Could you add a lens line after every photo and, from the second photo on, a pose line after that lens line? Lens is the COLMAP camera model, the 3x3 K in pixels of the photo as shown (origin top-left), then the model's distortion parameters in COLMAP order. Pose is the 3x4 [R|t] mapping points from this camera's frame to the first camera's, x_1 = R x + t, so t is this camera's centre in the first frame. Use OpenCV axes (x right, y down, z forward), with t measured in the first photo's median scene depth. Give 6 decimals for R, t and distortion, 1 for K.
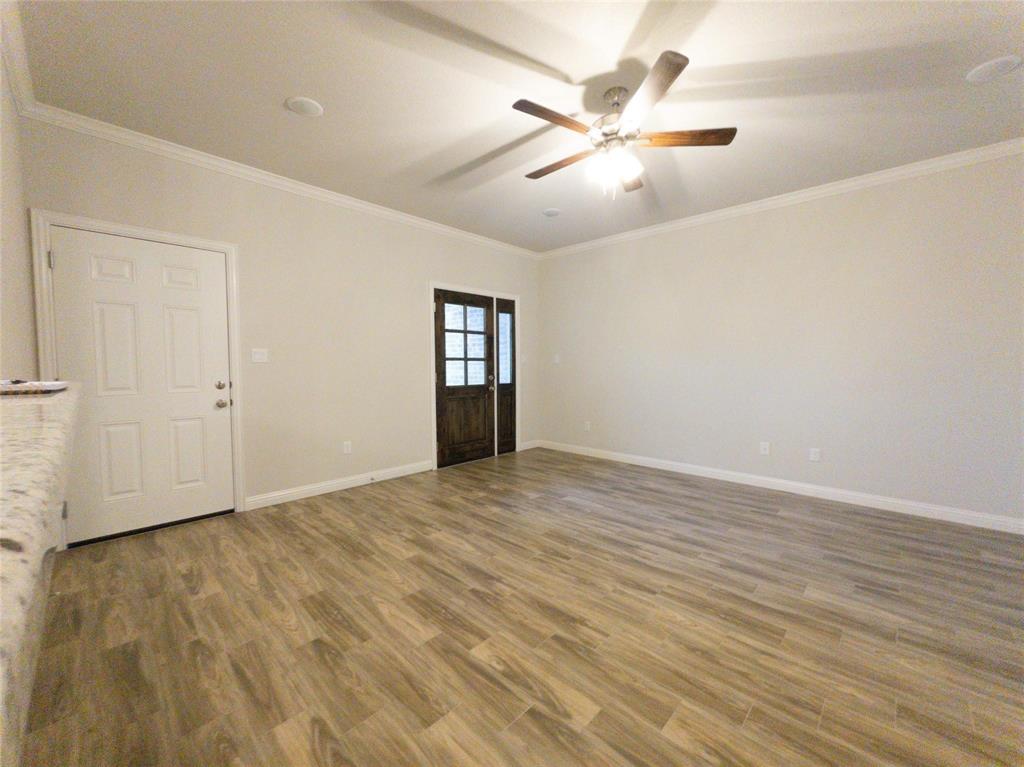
lens RADIAL K [[410.0, 0, 515.6], [0, 410.0, 385.2], [0, 0, 1]] dist [-0.005924, 0.000216]
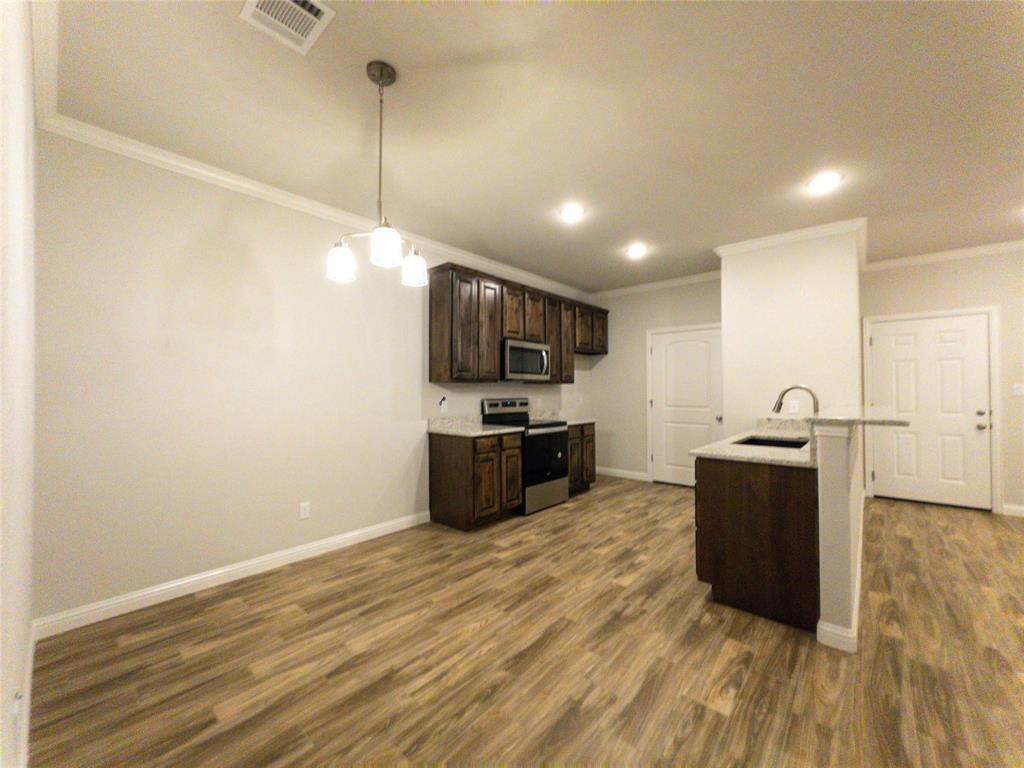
lens RADIAL K [[410.0, 0, 505.9], [0, 410.0, 384.8], [0, 0, 1]] dist [-0.005924, 0.000216]
pose [[0.031623, -0.015726, -0.999376, 0.656373], [-0.046928, 0.998750, -0.017202, 0.006009], [0.998398, 0.047443, 0.030846, -0.699597]]
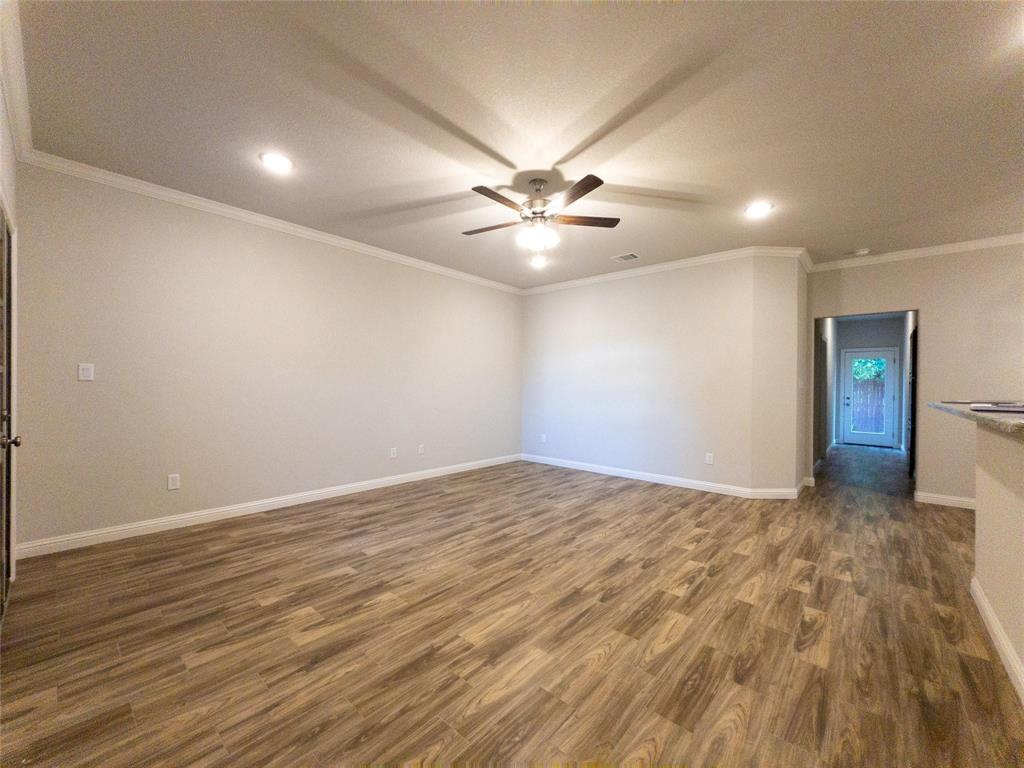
lens RADIAL K [[410.0, 0, 510.3], [0, 410.0, 381.7], [0, 0, 1]] dist [-0.005924, 0.000216]
pose [[-0.031980, 0.006233, 0.999469, -0.929233], [0.040125, 0.999182, -0.004947, -0.056688], [-0.998683, 0.039946, -0.032204, 0.999727]]
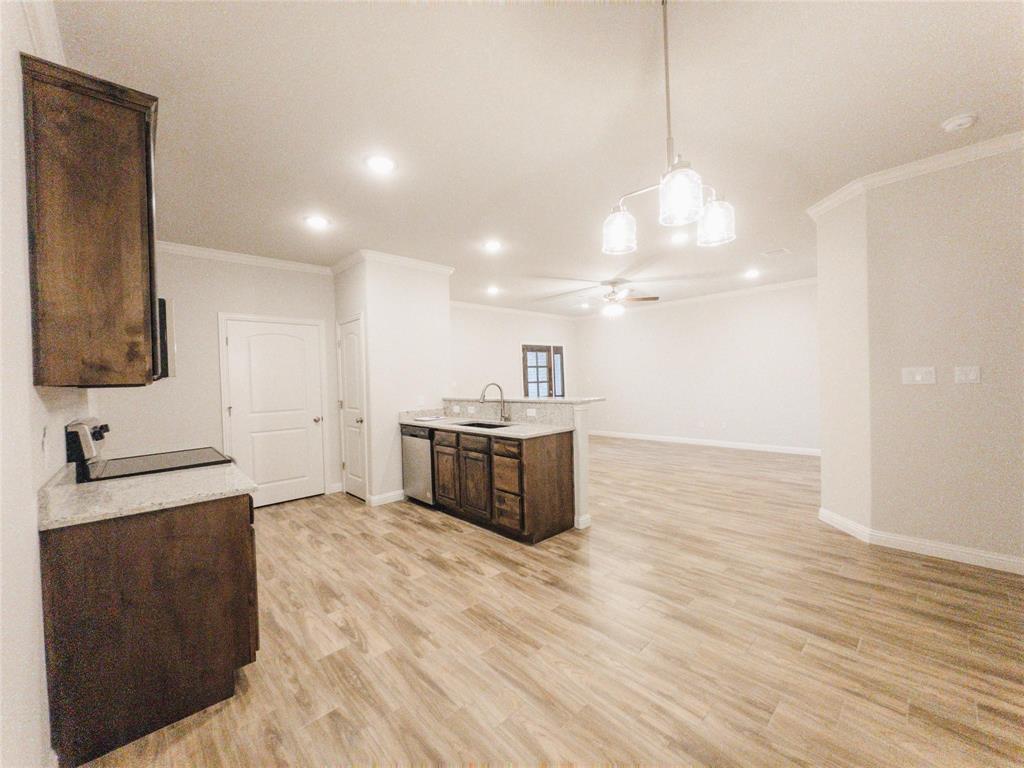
lens RADIAL K [[410.0, 0, 517.4], [0, 410.0, 386.1], [0, 0, 1]] dist [-0.005924, 0.000216]
pose [[0.998264, -0.032389, -0.049184, -0.224899], [0.030814, 0.998998, -0.032443, 0.017055], [0.050186, 0.030871, 0.998263, -1.428412]]
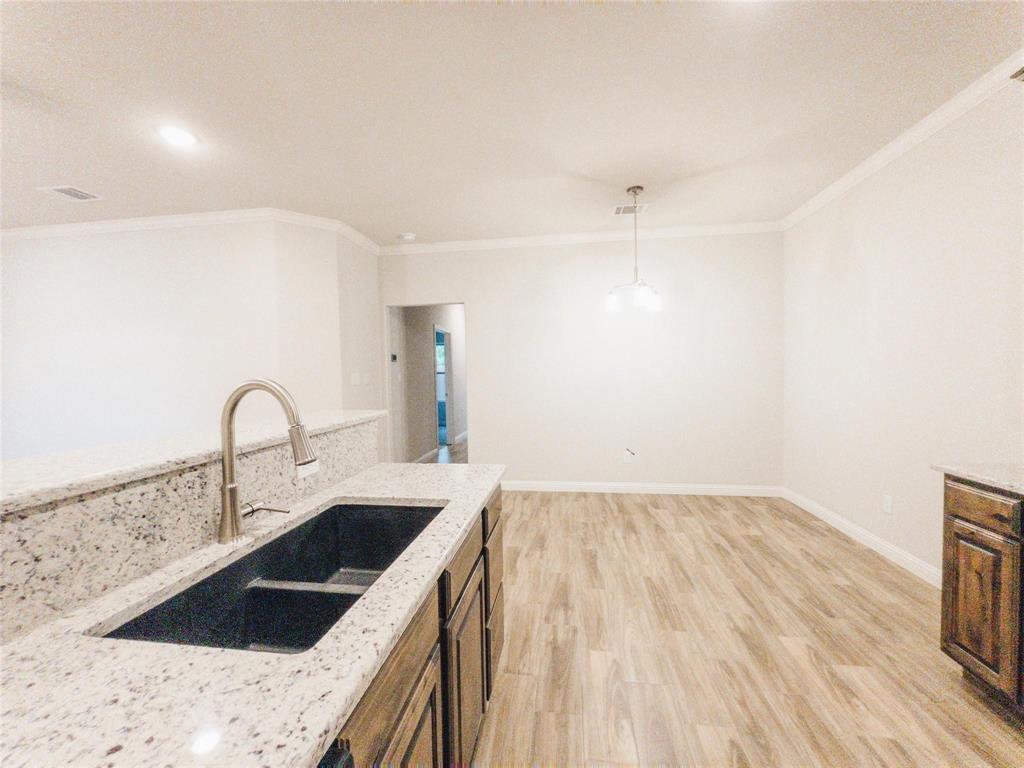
lens RADIAL K [[410.0, 0, 517.1], [0, 410.0, 379.1], [0, 0, 1]] dist [-0.005924, 0.000216]
pose [[-0.592750, -0.007426, 0.805353, -0.831000], [0.056622, 0.997099, 0.050868, -0.052176], [-0.803394, 0.075752, -0.590610, 0.134320]]
